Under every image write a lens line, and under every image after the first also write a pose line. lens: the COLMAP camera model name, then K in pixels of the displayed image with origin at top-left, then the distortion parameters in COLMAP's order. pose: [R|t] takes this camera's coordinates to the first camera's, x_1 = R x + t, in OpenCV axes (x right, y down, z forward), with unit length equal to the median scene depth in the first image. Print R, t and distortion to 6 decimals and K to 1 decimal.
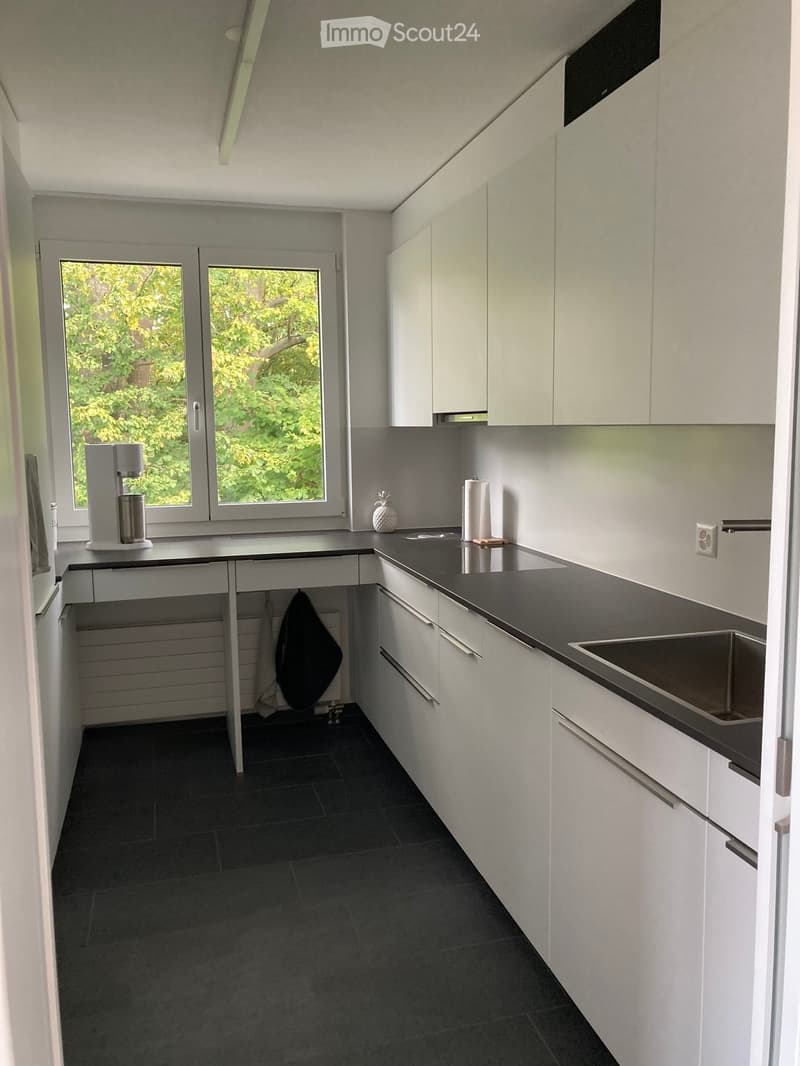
lens RADIAL K [[862.5, 0, 400.0], [0, 862.5, 533.0], [0, 0, 1]] dist [-0.002816, -0.003039]
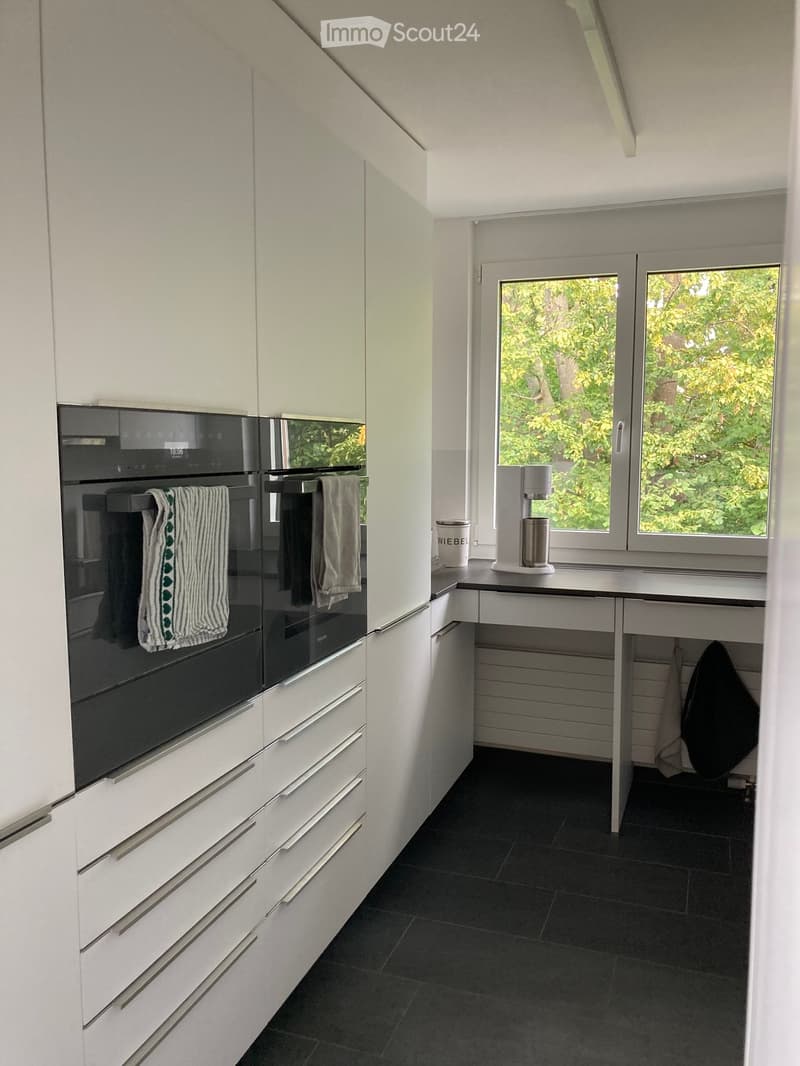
lens RADIAL K [[841.2, 0, 401.6], [0, 841.2, 538.9], [0, 0, 1]] dist [0.006406, -0.000987]
pose [[0.808905, 0.084019, -0.581905, 0.110558], [-0.088436, 0.995864, 0.020854, -0.024514], [0.581250, 0.034593, 0.812990, 0.129578]]
